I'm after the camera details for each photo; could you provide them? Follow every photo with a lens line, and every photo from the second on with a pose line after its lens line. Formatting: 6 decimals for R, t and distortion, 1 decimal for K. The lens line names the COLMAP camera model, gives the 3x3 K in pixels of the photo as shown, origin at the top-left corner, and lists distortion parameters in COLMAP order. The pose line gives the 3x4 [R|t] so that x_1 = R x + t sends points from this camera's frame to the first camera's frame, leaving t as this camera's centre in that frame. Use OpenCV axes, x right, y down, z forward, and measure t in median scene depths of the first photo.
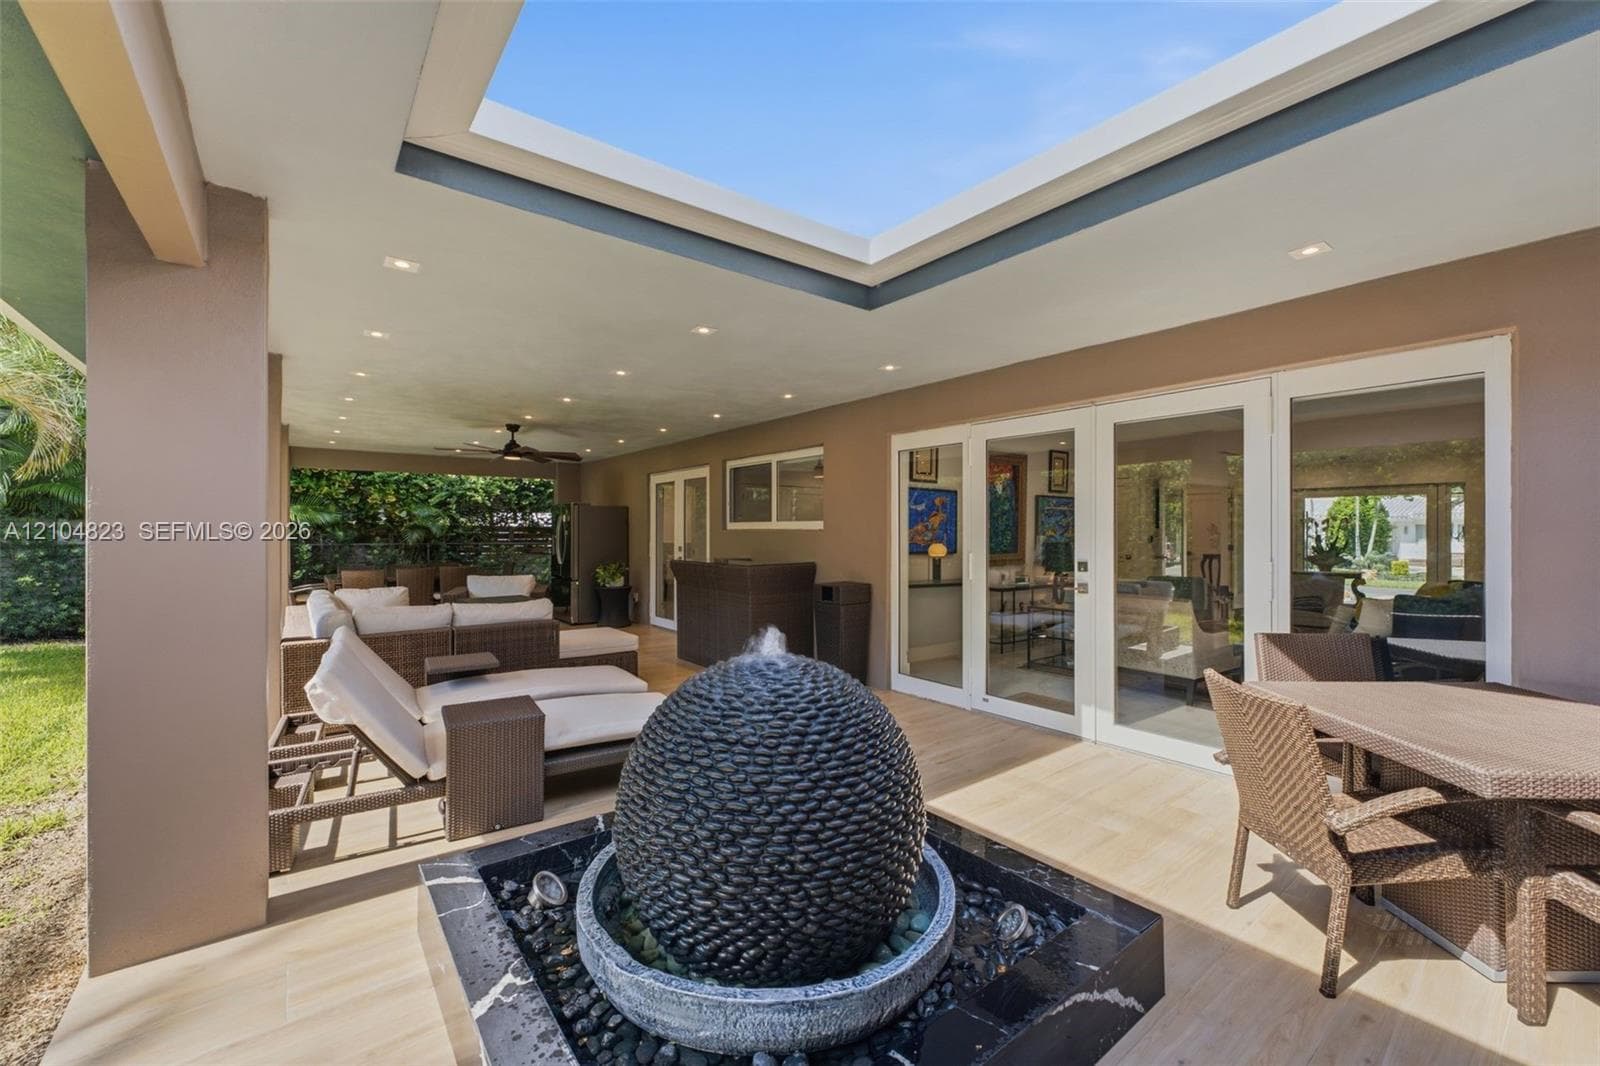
lens RADIAL K [[654.3, 0, 790.0], [0, 654.3, 538.2], [0, 0, 1]] dist [0.001401, -0.000378]
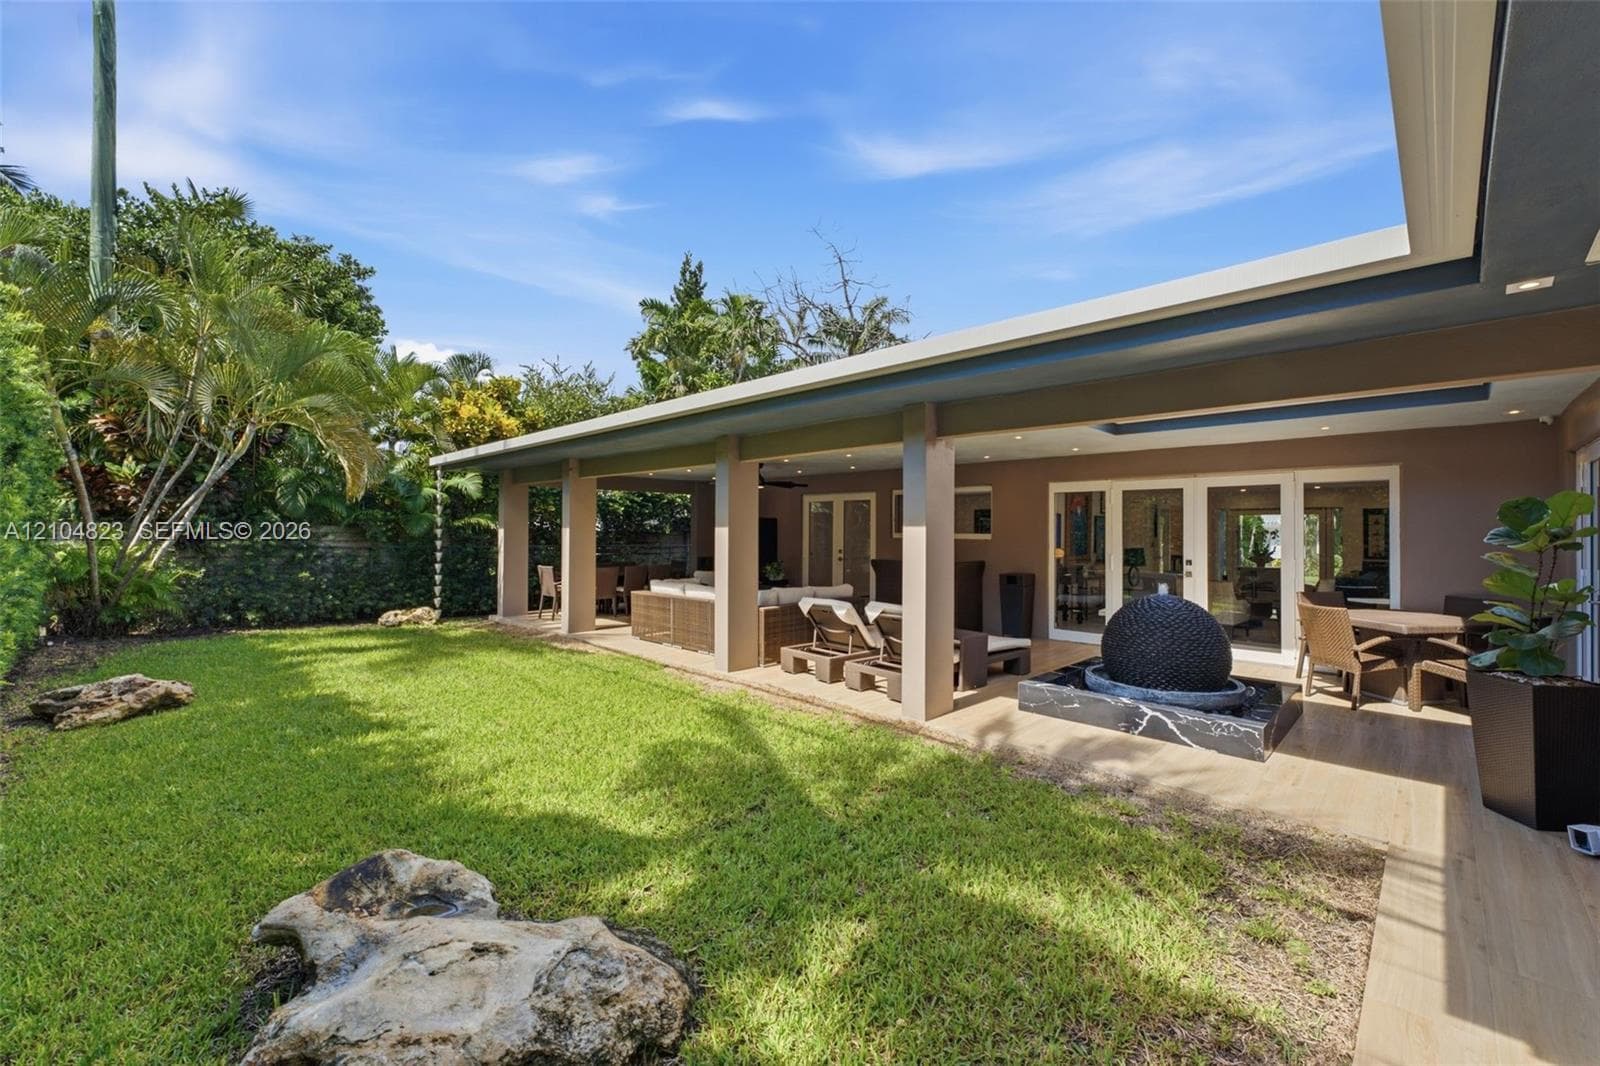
lens RADIAL K [[654.3, 0, 801.4], [0, 654.3, 530.9], [0, 0, 1]] dist [0.001401, -0.000378]
pose [[0.990700, 0.007038, 0.135886, -0.756183], [-0.005084, 0.999879, -0.014721, -0.011422], [-0.135973, 0.013893, 0.990615, -0.583170]]
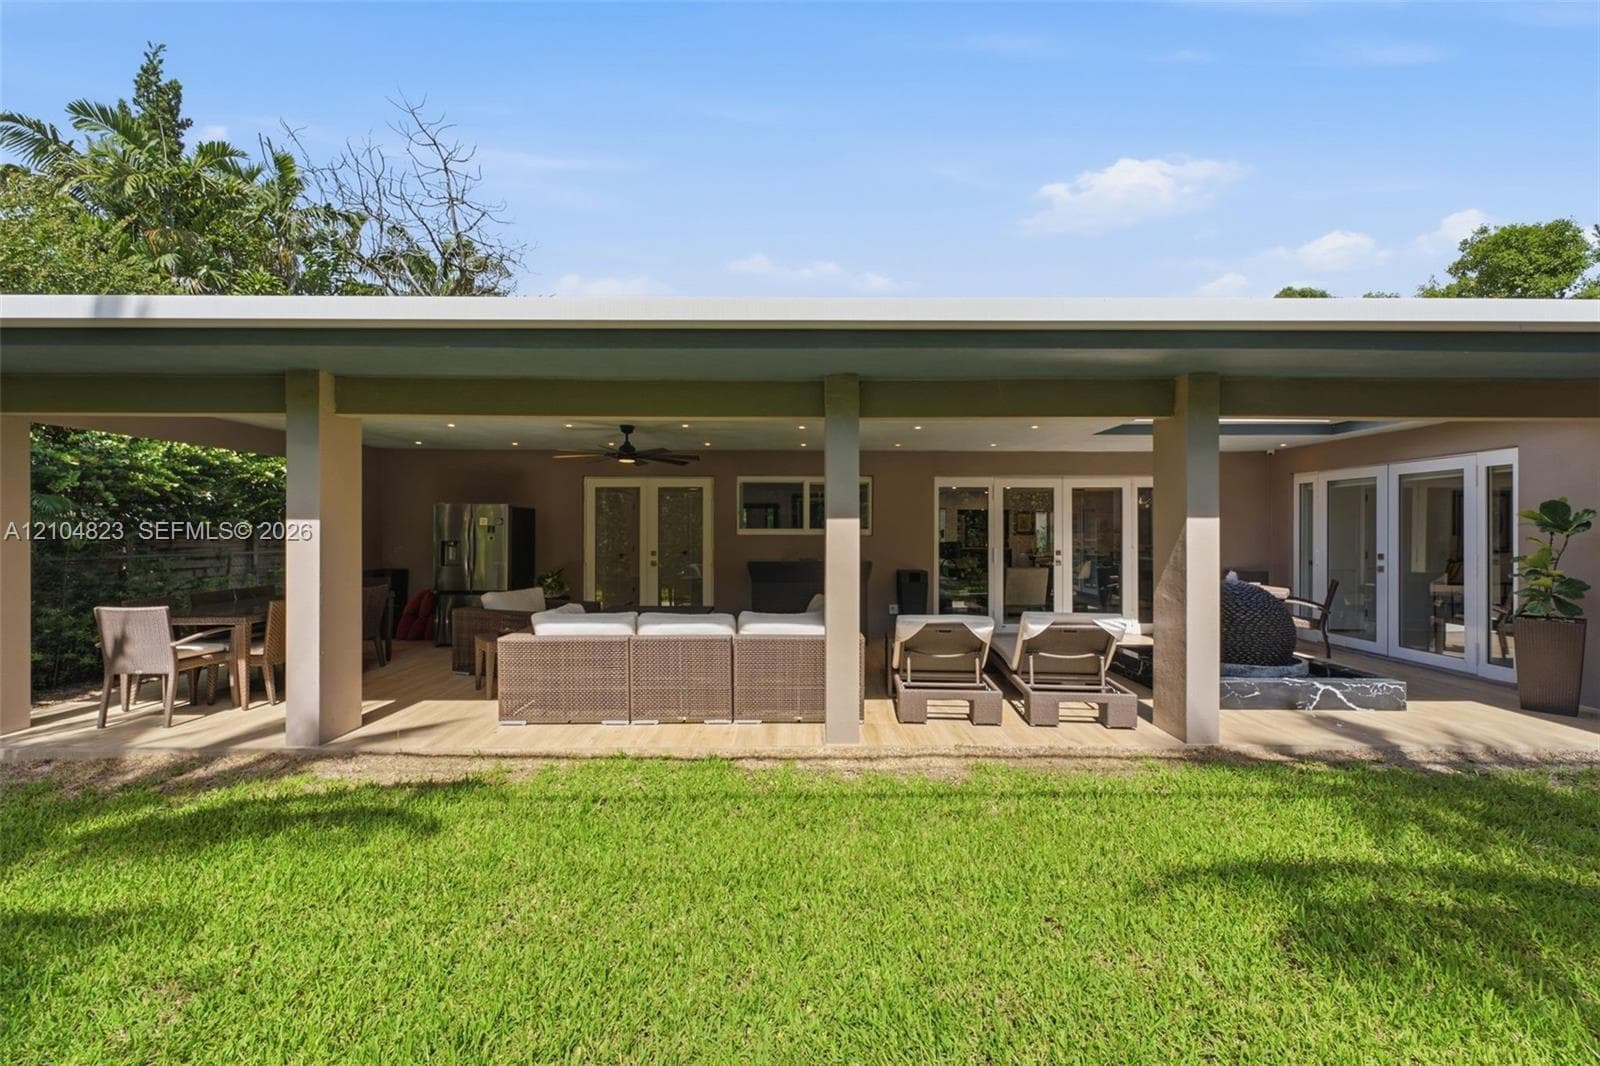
lens RADIAL K [[654.3, 0, 795.8], [0, 654.3, 528.9], [0, 0, 1]] dist [0.001401, -0.000378]
pose [[0.603203, 0.001839, 0.797586, -1.486192], [0.009812, 0.999905, -0.009726, -0.018182], [-0.797528, 0.013693, 0.603127, 0.336902]]
